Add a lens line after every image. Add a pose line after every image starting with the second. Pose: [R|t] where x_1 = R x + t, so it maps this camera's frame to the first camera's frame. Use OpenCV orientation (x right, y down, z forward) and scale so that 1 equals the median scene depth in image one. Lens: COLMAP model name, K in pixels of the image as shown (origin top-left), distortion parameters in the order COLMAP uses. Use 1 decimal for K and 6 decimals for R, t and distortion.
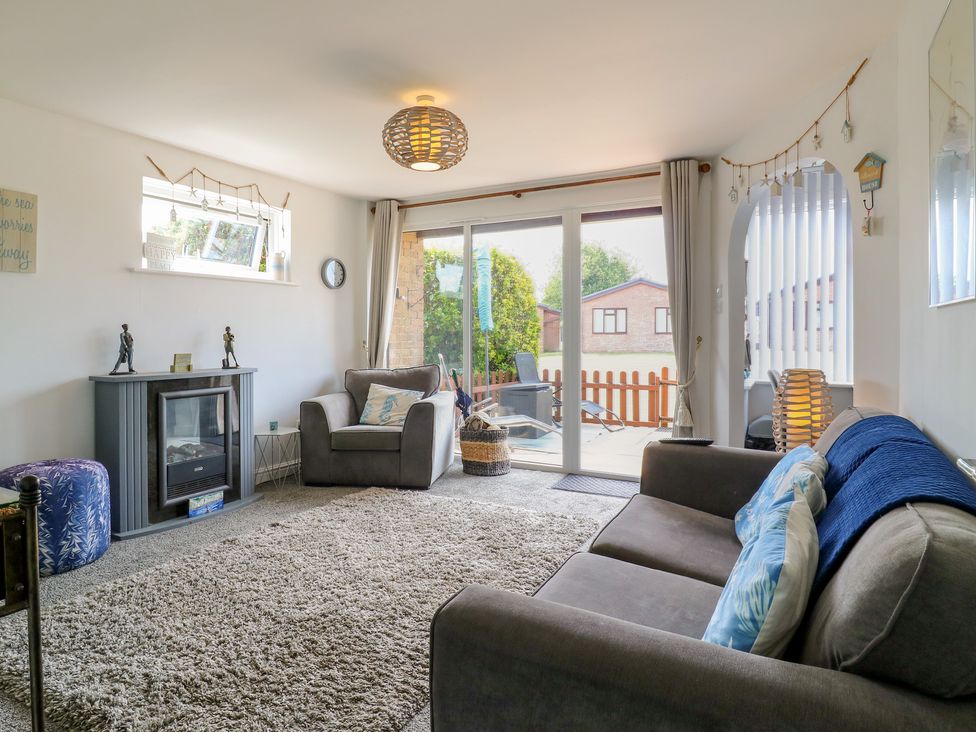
lens RADIAL K [[556.1, 0, 489.6], [0, 556.1, 352.2], [0, 0, 1]] dist [0.001674, -0.020917]
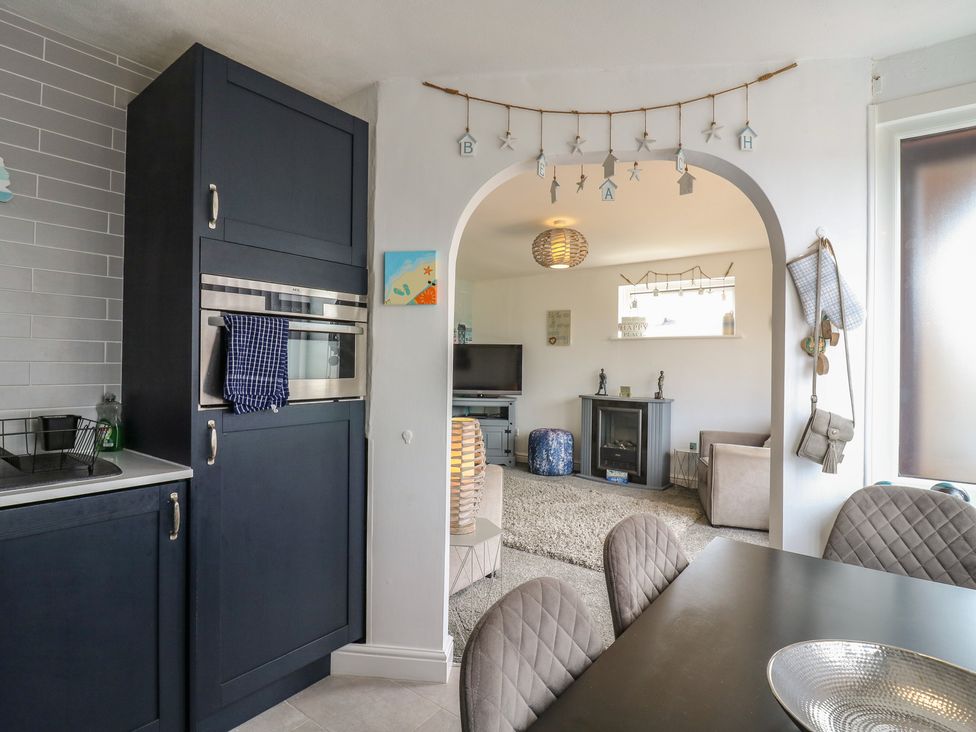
lens RADIAL K [[513.0, 0, 493.6], [0, 513.0, 364.5], [0, 0, 1]] dist [0.002051, -0.015366]
pose [[-0.133118, 0.002730, -0.991096, 1.079131], [-0.050906, 0.998657, 0.009588, -0.060286], [0.989792, 0.051729, -0.132800, 0.830779]]
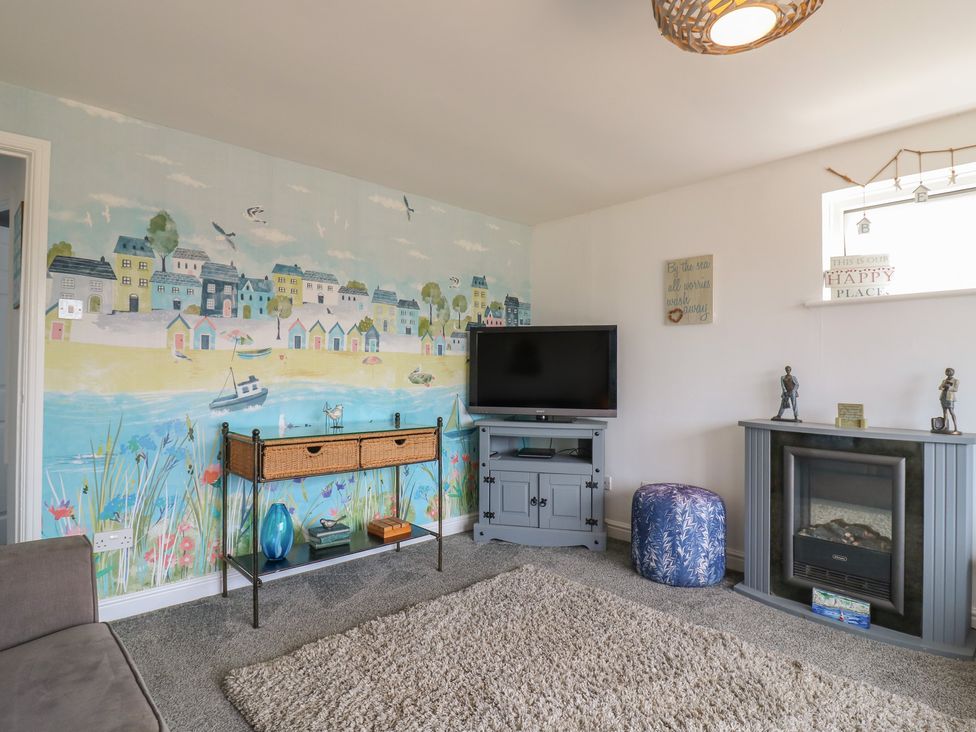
lens RADIAL K [[513.0, 0, 493.6], [0, 513.0, 364.5], [0, 0, 1]] dist [0.002051, -0.015366]
pose [[-0.304427, -0.013603, -0.952438, 0.282599], [-0.041336, 0.999145, -0.001058, -0.031242], [0.951638, 0.039048, -0.304729, 0.764872]]
